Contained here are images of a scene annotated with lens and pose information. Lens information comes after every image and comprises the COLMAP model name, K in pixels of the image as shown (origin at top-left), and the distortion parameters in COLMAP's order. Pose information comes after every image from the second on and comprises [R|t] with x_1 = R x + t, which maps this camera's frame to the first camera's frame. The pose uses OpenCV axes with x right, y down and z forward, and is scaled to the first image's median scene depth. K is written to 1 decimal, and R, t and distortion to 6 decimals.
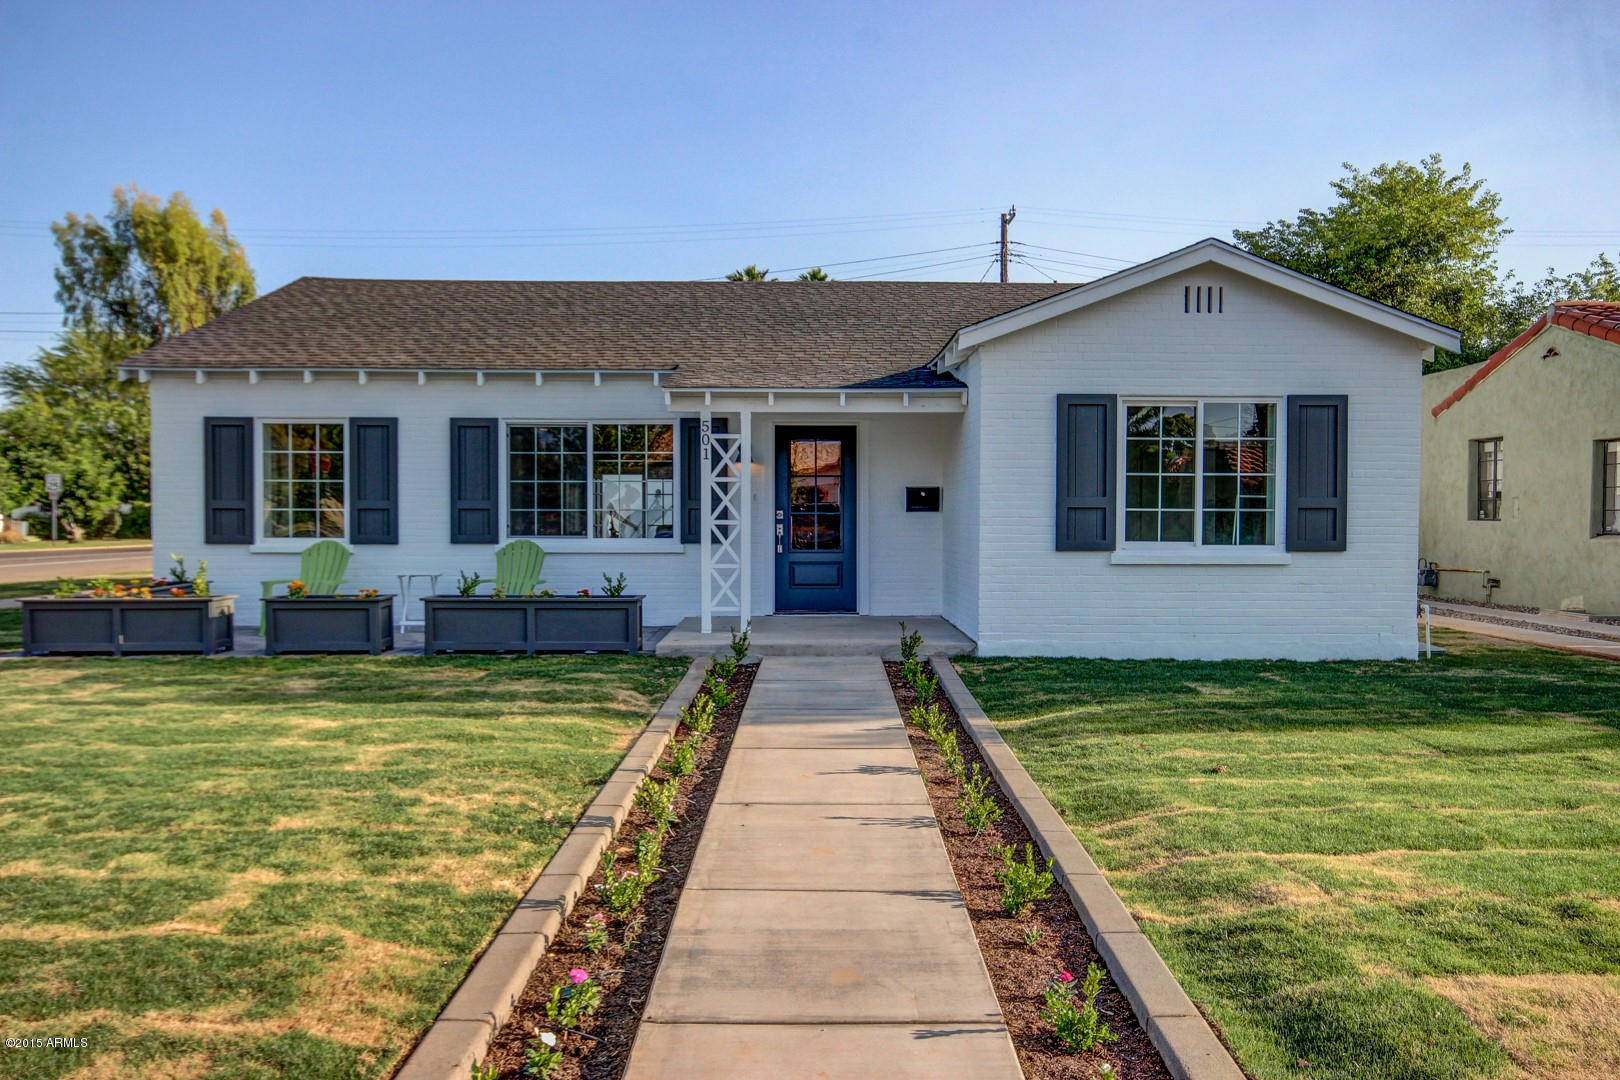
lens RADIAL K [[1257.5, 0, 815.2], [0, 1257.5, 539.4], [0, 0, 1]] dist [0.007965, -0.000563]
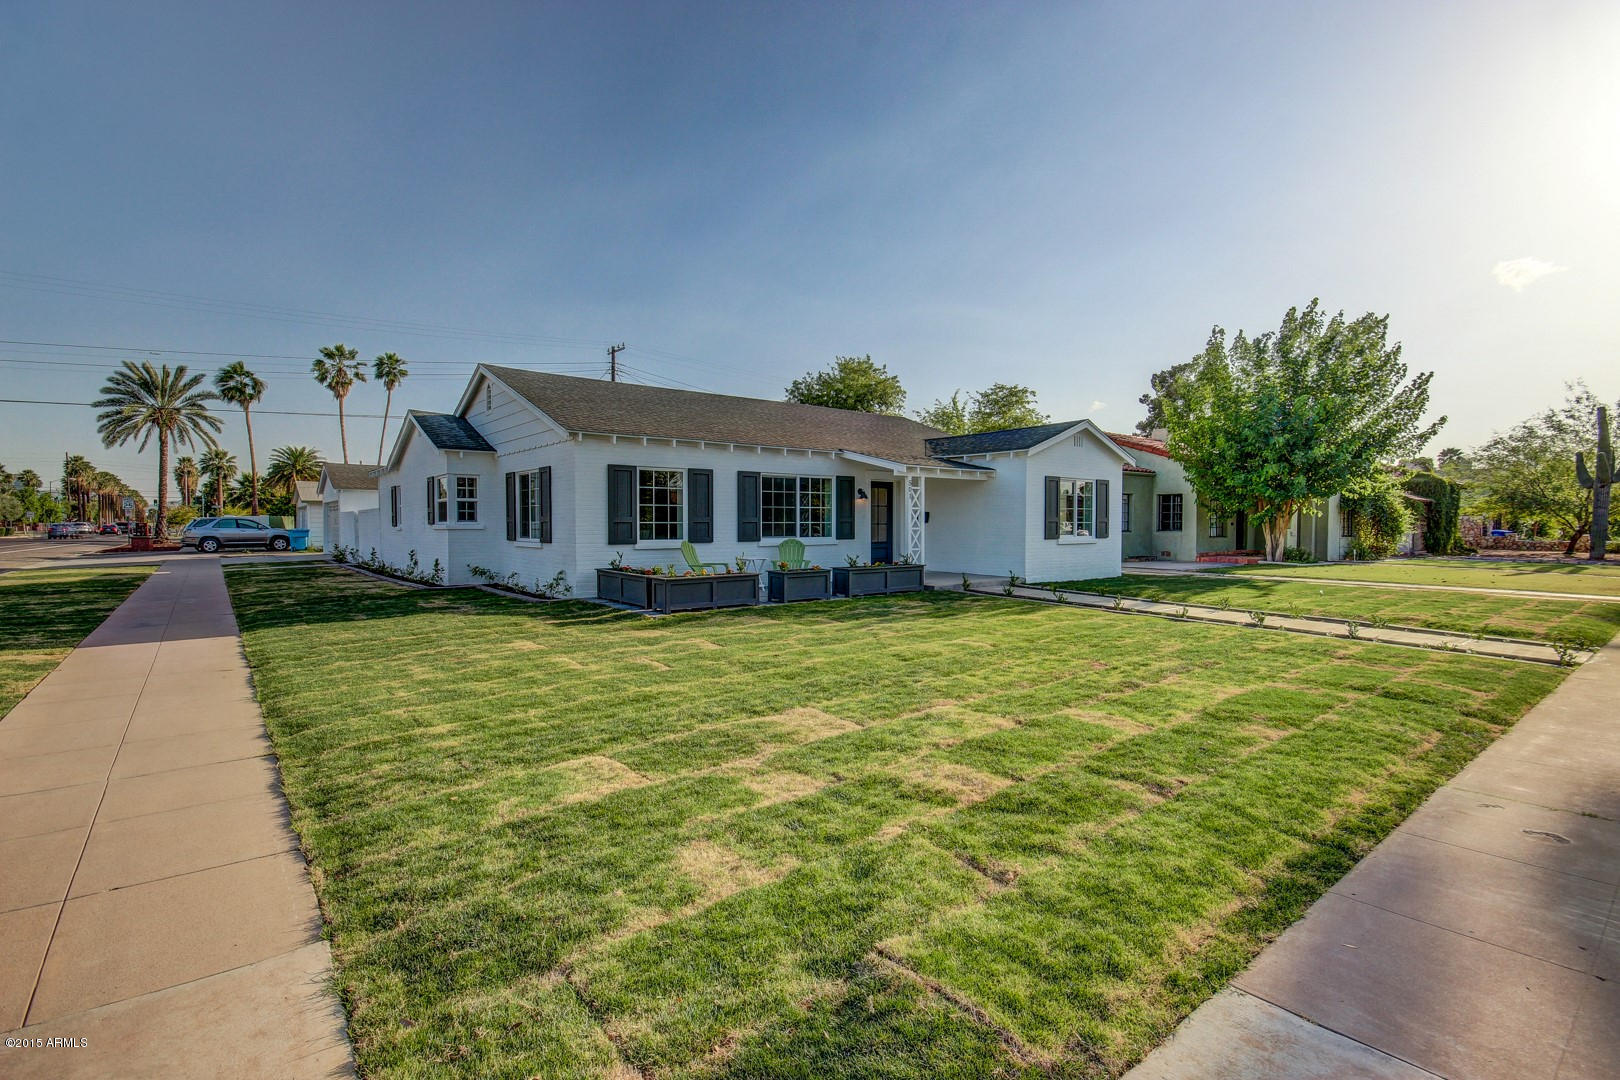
lens RADIAL K [[758.7, 0, 805.6], [0, 758.7, 541.8], [0, 0, 1]] dist [-0.005057, -0.000306]
pose [[0.789602, -0.017966, 0.613356, -0.876213], [0.013733, 0.999838, 0.011608, -0.007623], [-0.613466, -0.000742, 0.789721, 0.094556]]
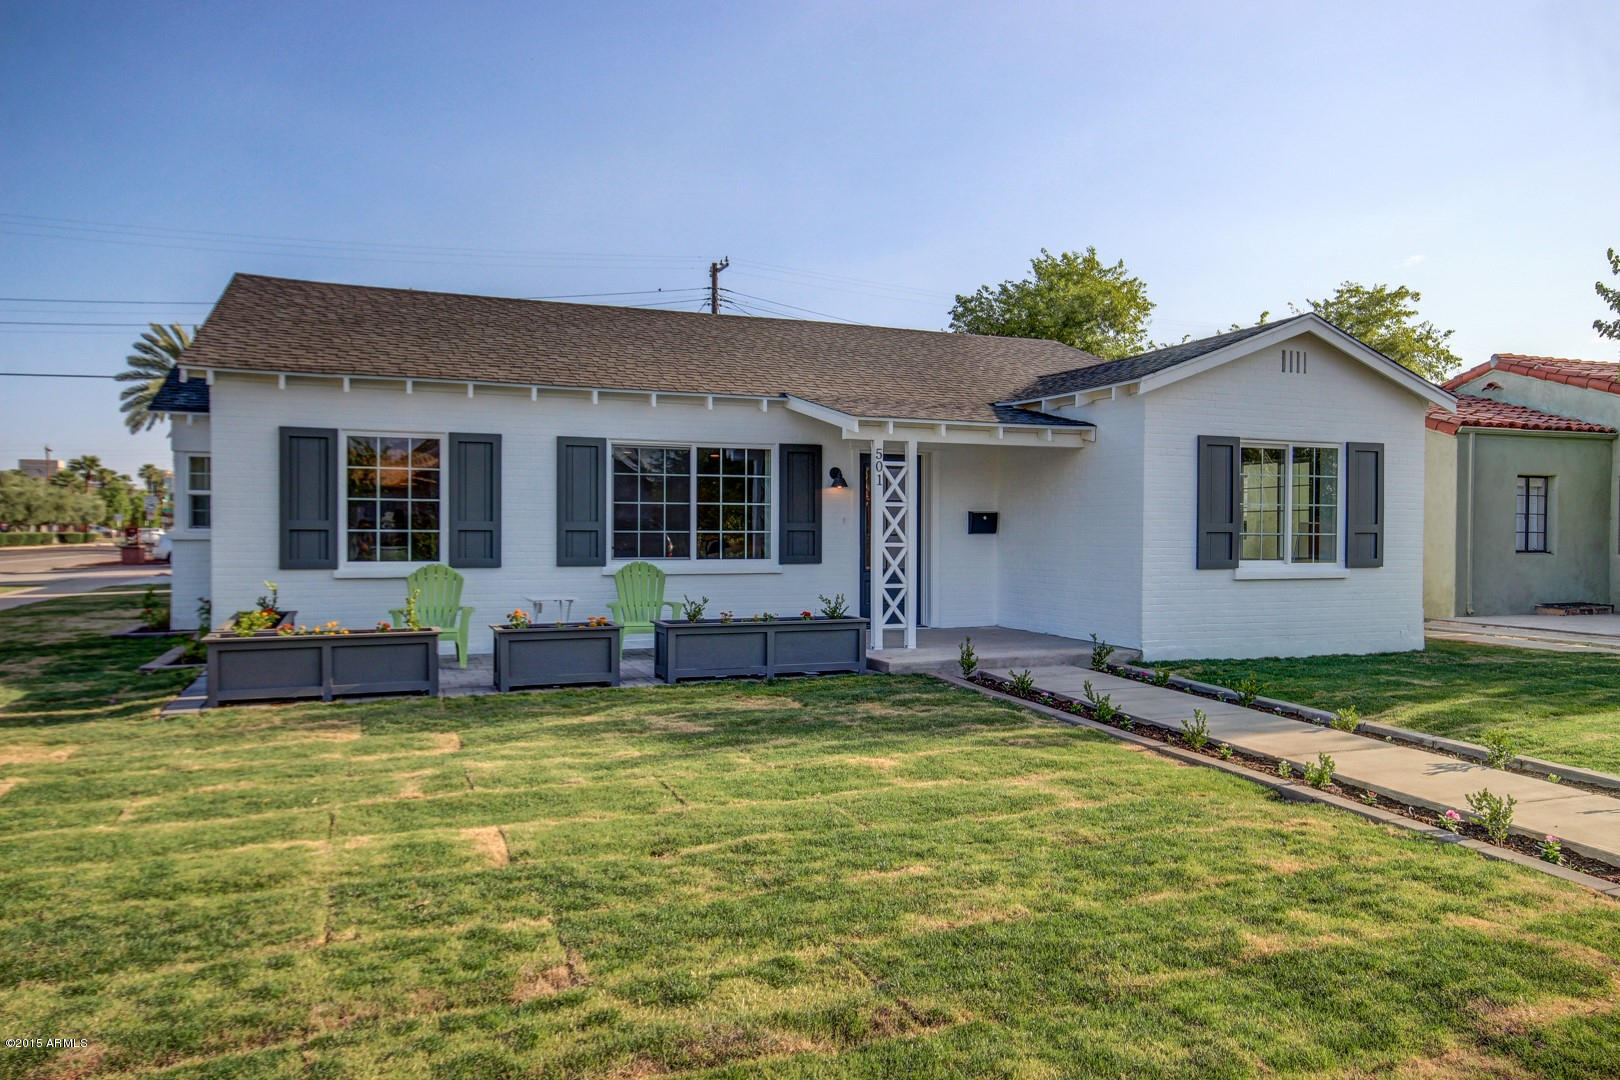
lens RADIAL K [[1124.3, 0, 809.7], [0, 1124.3, 536.3], [0, 0, 1]] dist [-0.000578, 0.006584]
pose [[0.931852, -0.000235, 0.362839, -0.423689], [0.004818, 0.999920, -0.011726, -0.008574], [-0.362808, 0.012675, 0.931778, 0.125337]]
